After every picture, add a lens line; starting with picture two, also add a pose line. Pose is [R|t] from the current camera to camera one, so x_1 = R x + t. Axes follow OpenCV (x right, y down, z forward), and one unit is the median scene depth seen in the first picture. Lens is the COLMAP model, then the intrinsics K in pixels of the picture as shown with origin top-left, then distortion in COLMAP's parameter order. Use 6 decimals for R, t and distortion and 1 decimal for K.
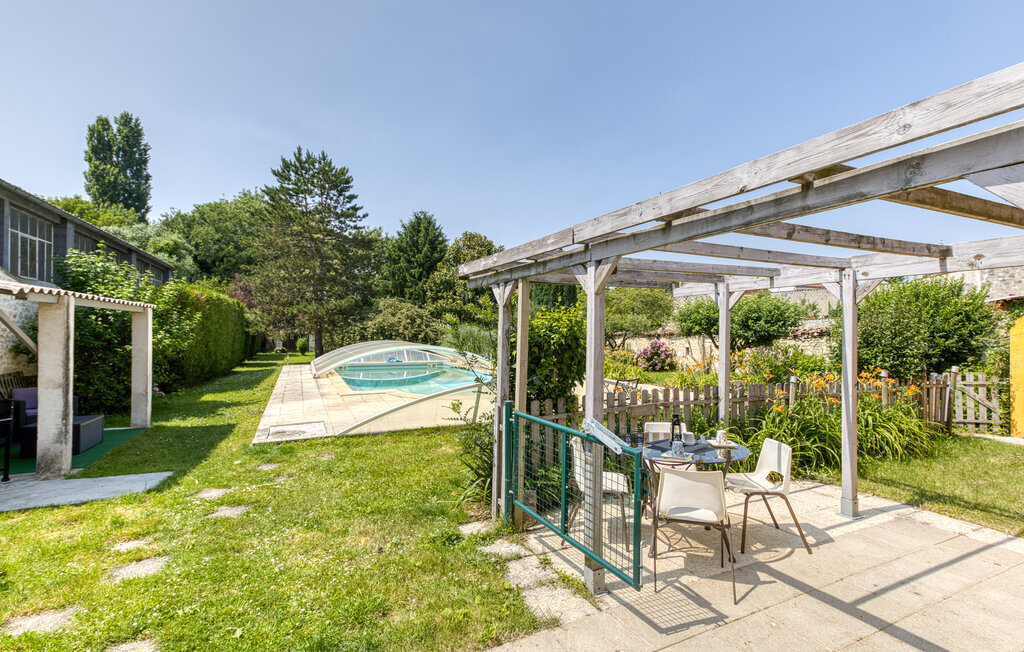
lens RADIAL K [[481.4, 0, 508.1], [0, 481.4, 328.4], [0, 0, 1]] dist [0.028472, 0.000504]
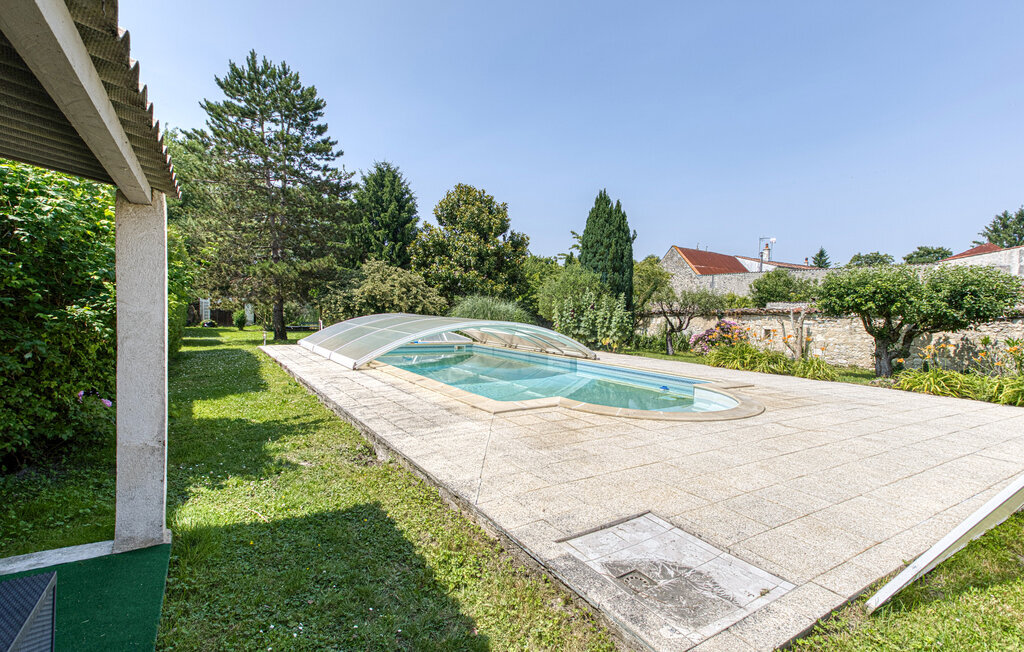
lens RADIAL K [[481.4, 0, 490.8], [0, 481.4, 329.9], [0, 0, 1]] dist [0.028472, 0.000504]
pose [[0.990501, 0.017228, 0.136425, -0.159406], [-0.023966, 0.998564, 0.047904, 0.008592], [-0.135404, -0.050719, 0.989492, 0.180885]]
